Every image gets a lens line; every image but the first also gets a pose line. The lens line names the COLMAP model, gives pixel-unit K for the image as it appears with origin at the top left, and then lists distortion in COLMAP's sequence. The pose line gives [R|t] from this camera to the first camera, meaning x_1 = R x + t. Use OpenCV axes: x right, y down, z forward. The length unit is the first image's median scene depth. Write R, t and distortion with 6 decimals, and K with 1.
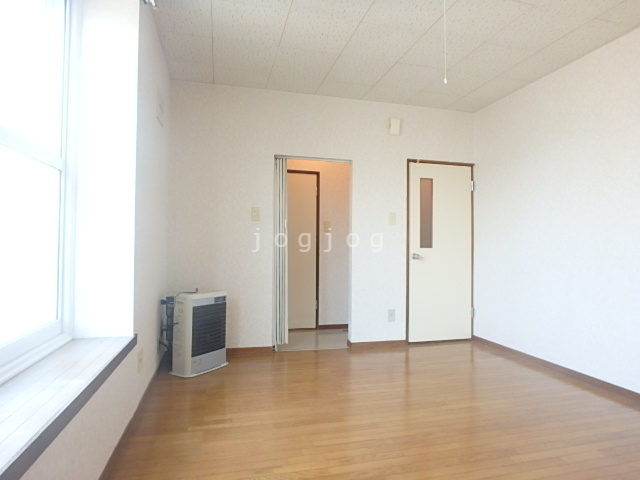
lens RADIAL K [[396.2, 0, 322.1], [0, 396.2, 239.2], [0, 0, 1]] dist [-0.026275, -0.000226]
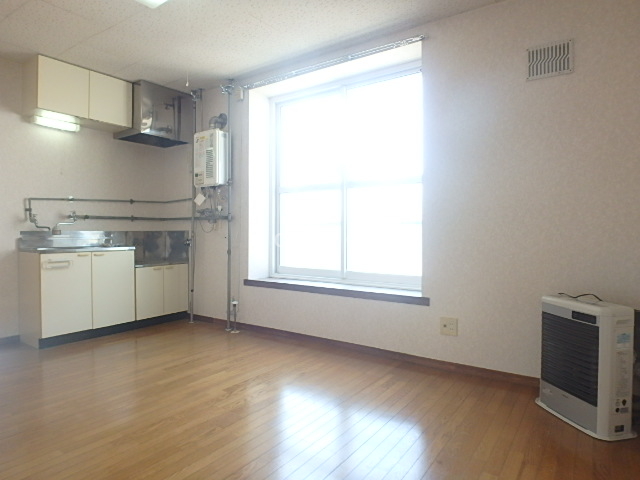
lens RADIAL K [[396.2, 0, 322.1], [0, 396.2, 239.2], [0, 0, 1]] dist [-0.026275, -0.000226]
pose [[-0.766577, -0.002726, -0.642147, 0.688204], [-0.000538, 0.999993, -0.003603, 0.060127], [0.642152, -0.002416, -0.766573, 1.959797]]
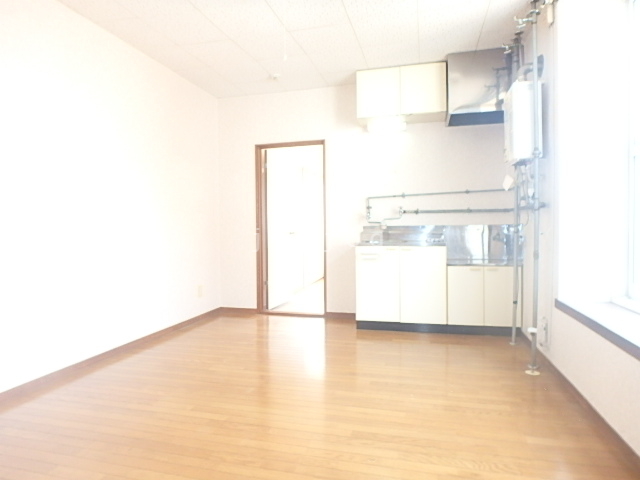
lens RADIAL K [[396.2, 0, 322.1], [0, 396.2, 239.2], [0, 0, 1]] dist [-0.026275, -0.000226]
pose [[-0.869423, -0.023257, 0.493521, -0.247714], [-0.012369, 0.999603, 0.025315, 0.036782], [-0.493913, 0.015905, -0.869366, 1.681024]]
